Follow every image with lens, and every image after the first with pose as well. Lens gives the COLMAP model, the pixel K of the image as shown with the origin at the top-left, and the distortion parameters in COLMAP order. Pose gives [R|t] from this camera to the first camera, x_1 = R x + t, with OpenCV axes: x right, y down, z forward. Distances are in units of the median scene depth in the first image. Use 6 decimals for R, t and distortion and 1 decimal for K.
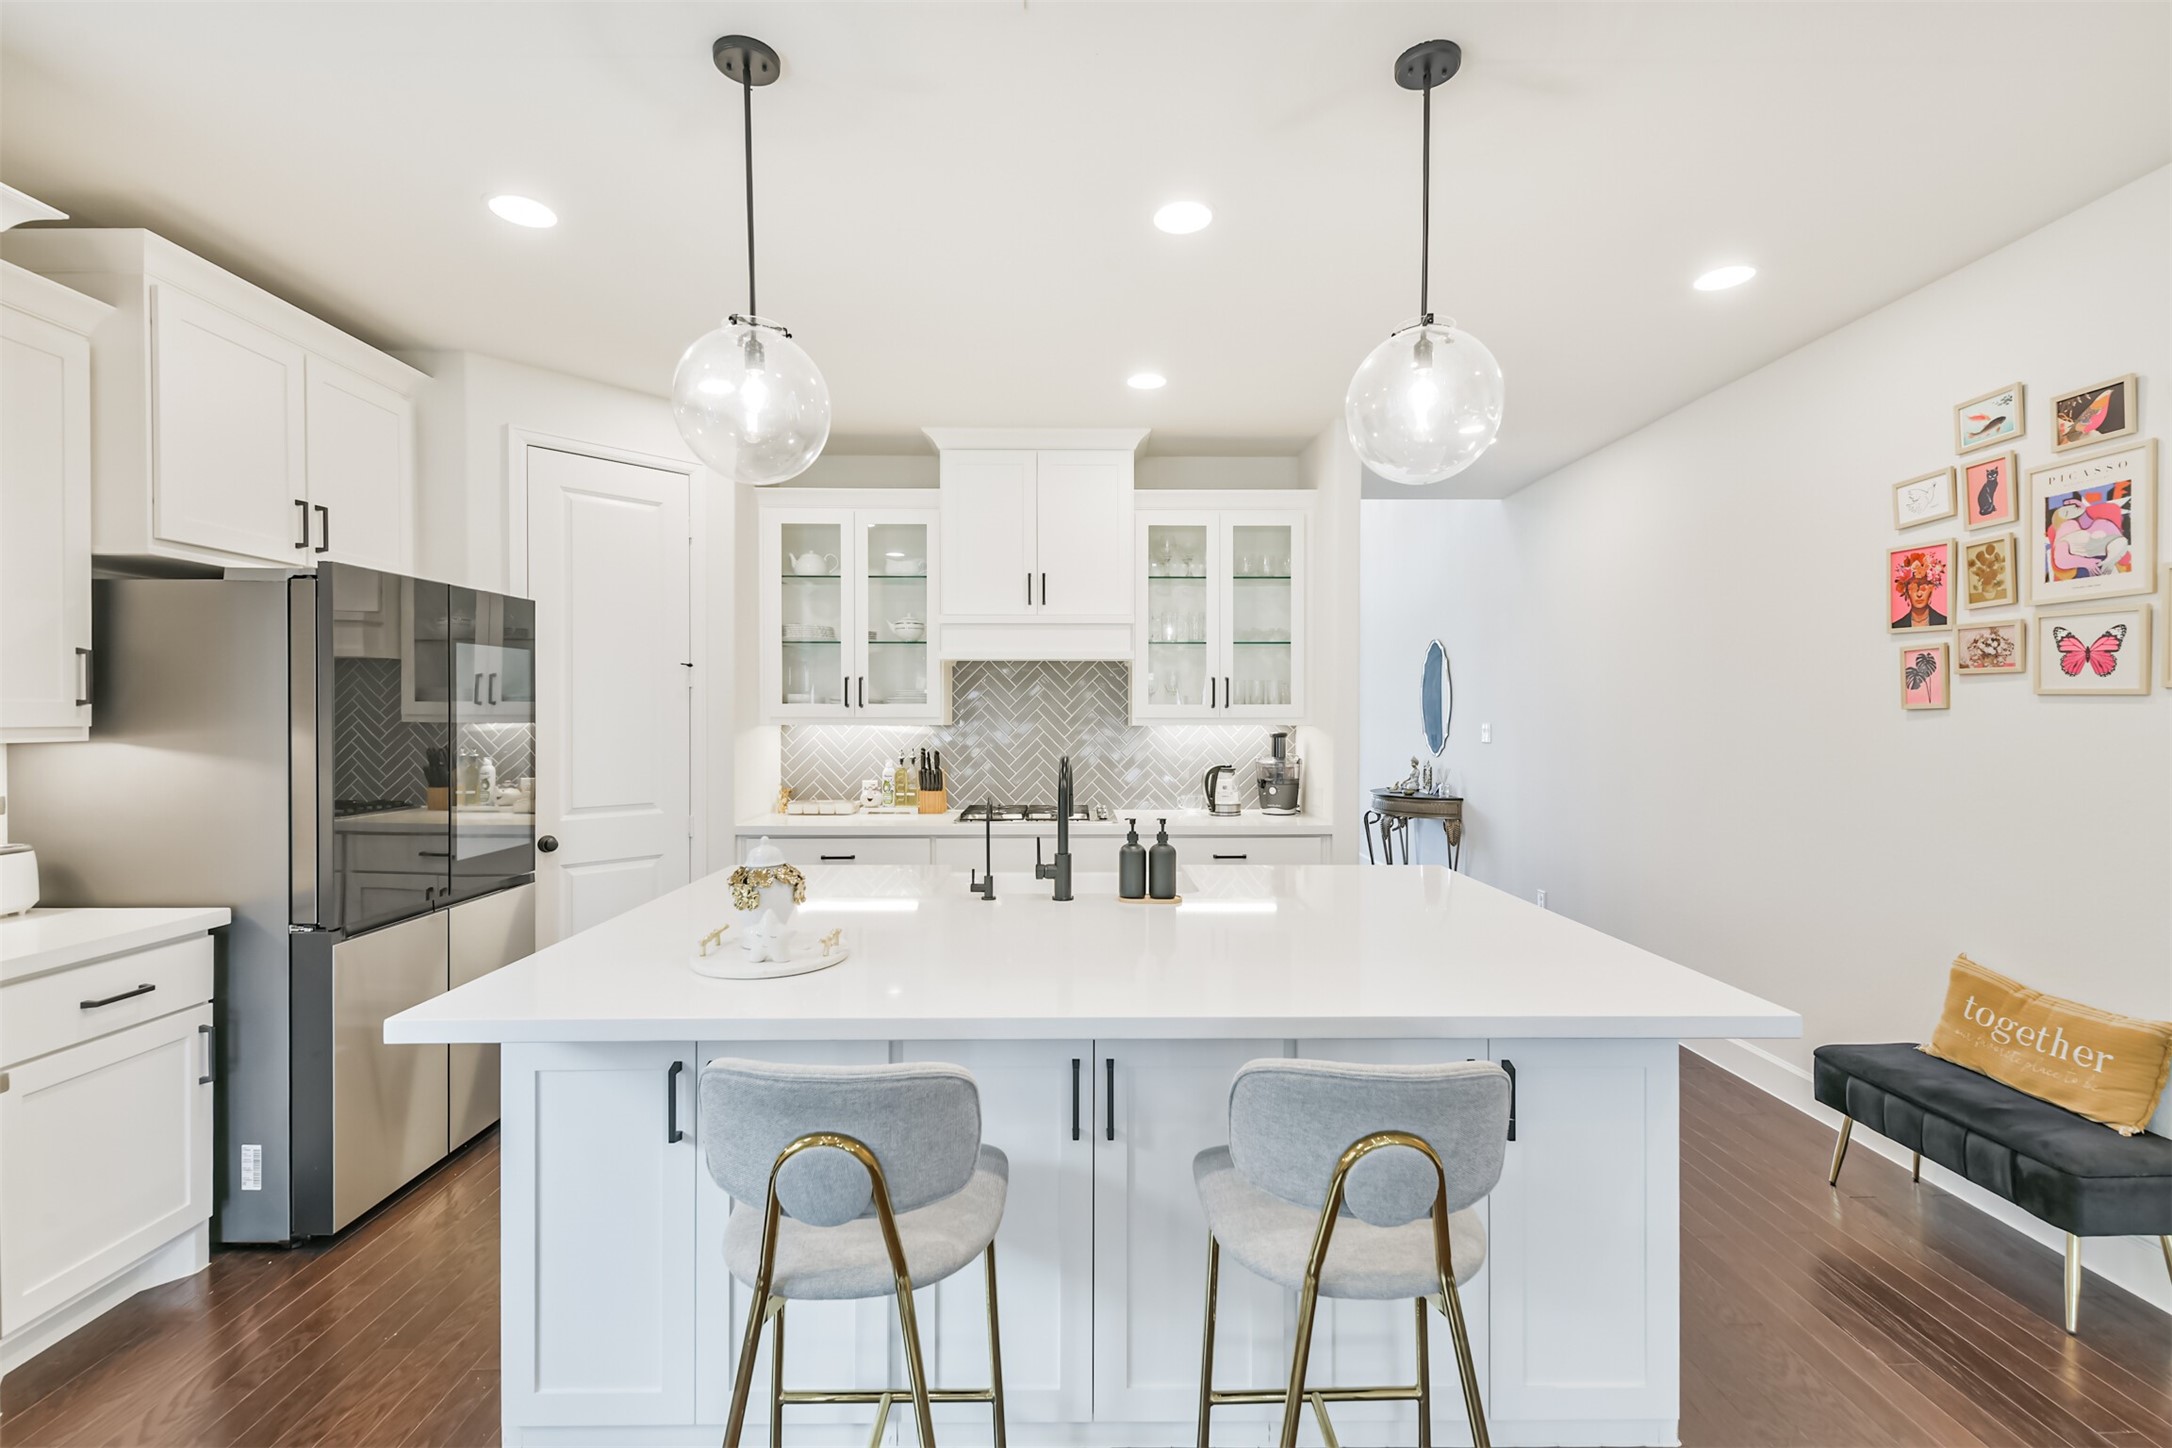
lens RADIAL K [[943.7, 0, 1093.1], [0, 943.7, 717.5], [0, 0, 1]] dist [0.001932, -0.001043]
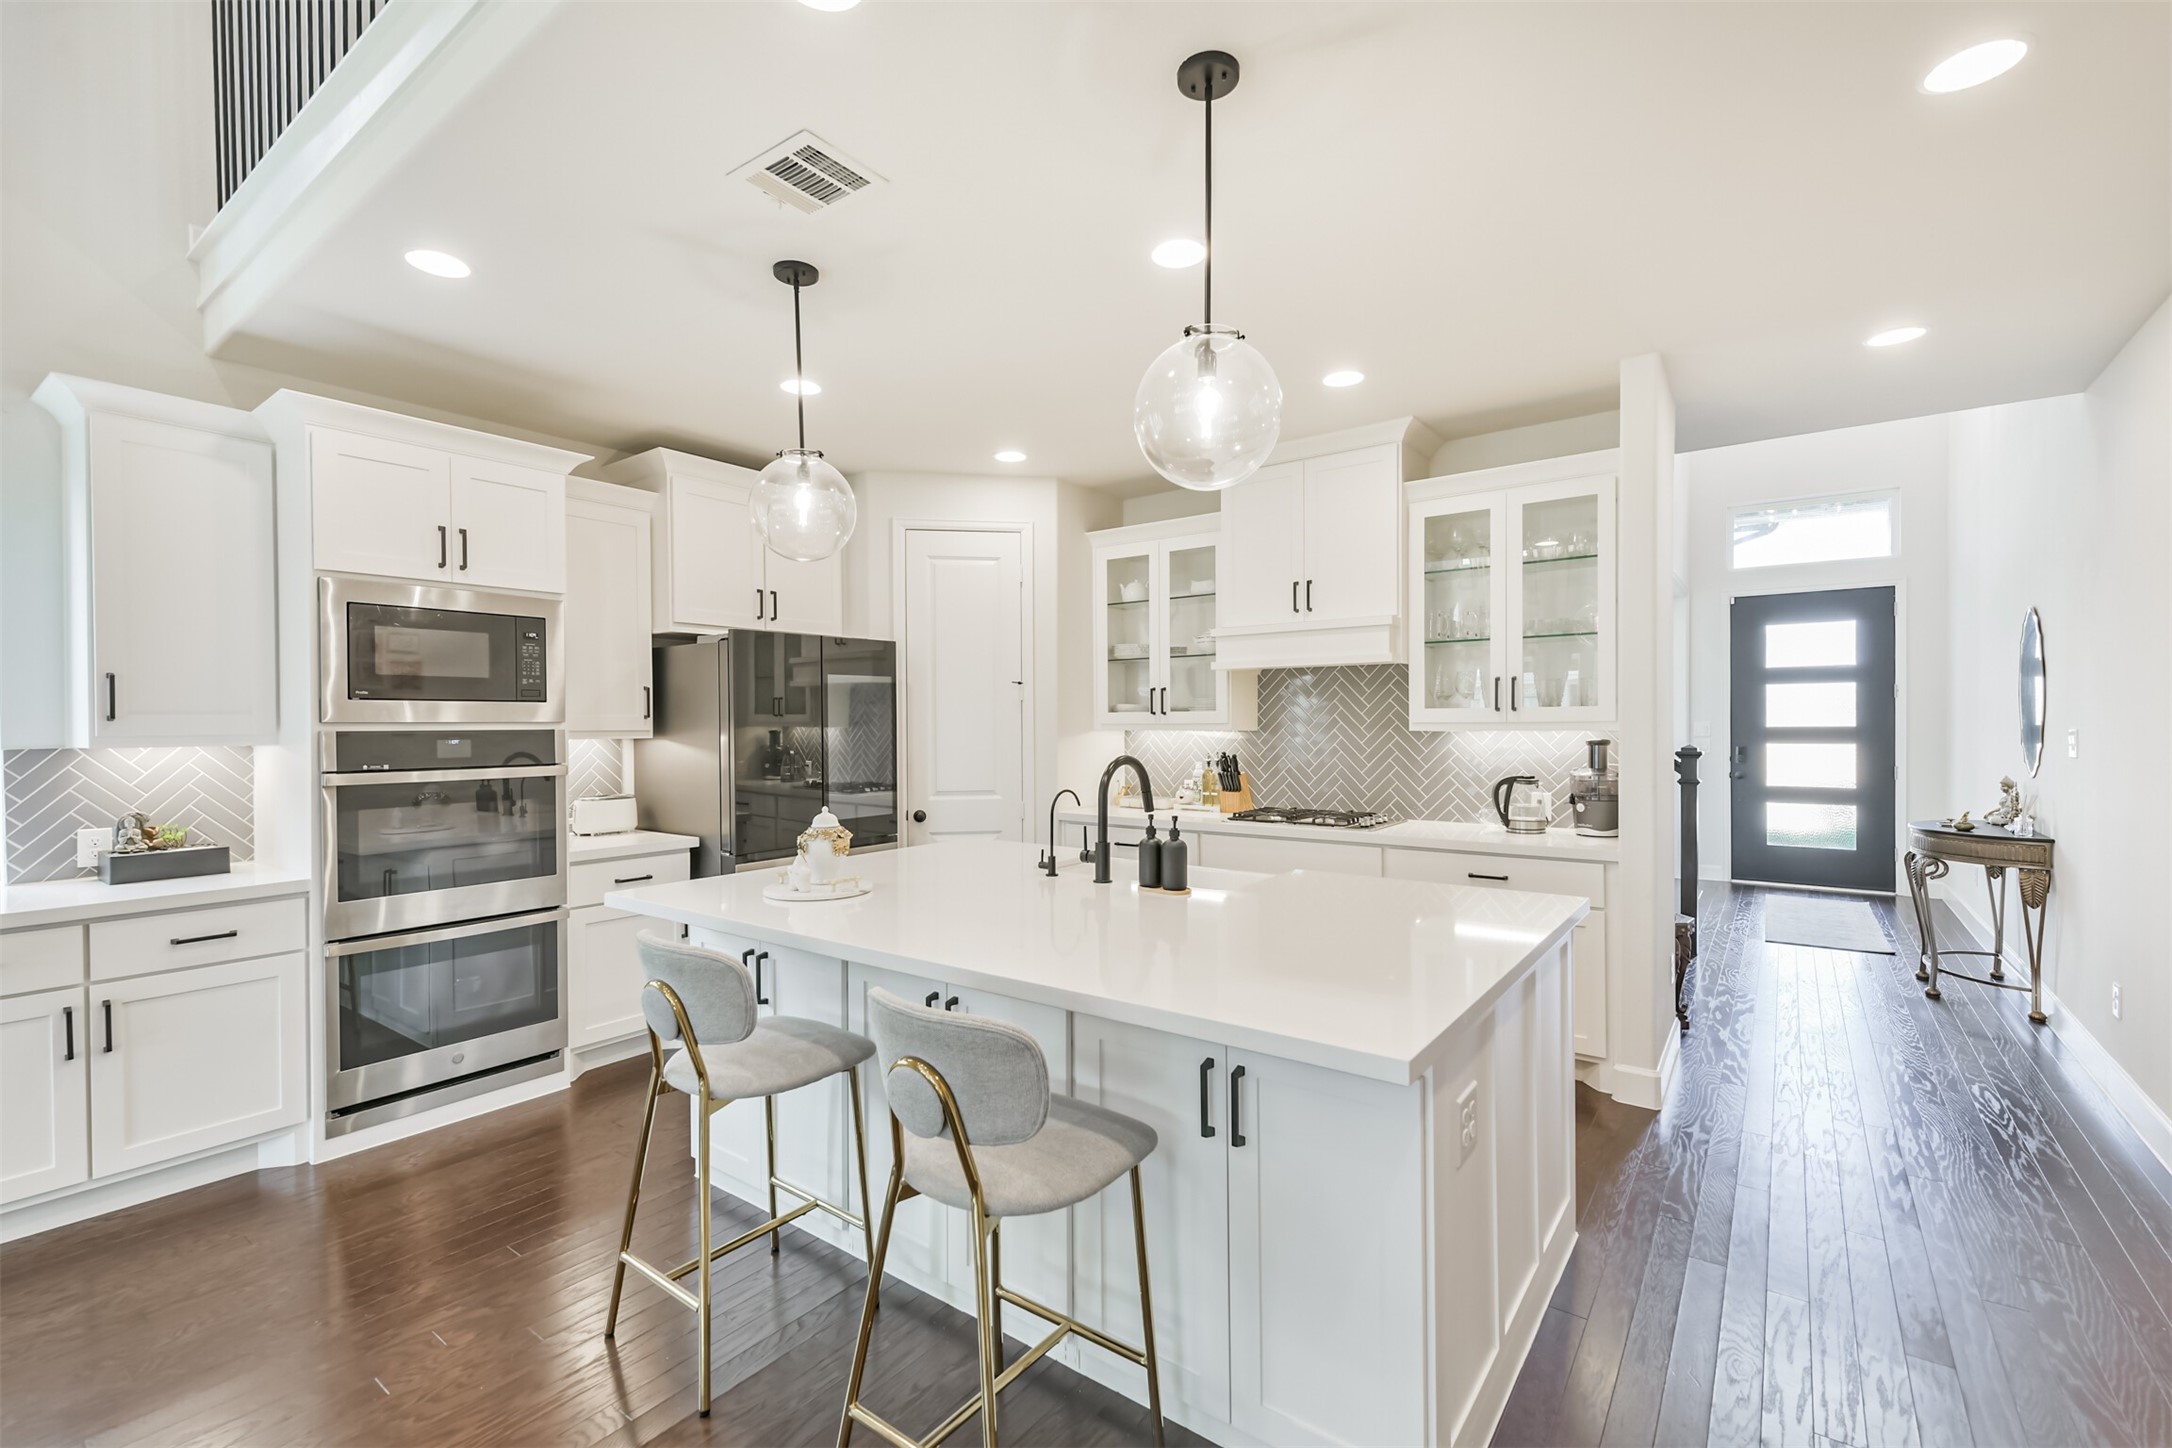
lens RADIAL K [[943.7, 0, 1083.9], [0, 943.7, 729.5], [0, 0, 1]] dist [0.001932, -0.001043]
pose [[0.788332, -0.000639, -0.615249, 0.371968], [0.003285, 0.999990, 0.003171, 0.002940], [0.615241, -0.004521, 0.788326, 0.050622]]
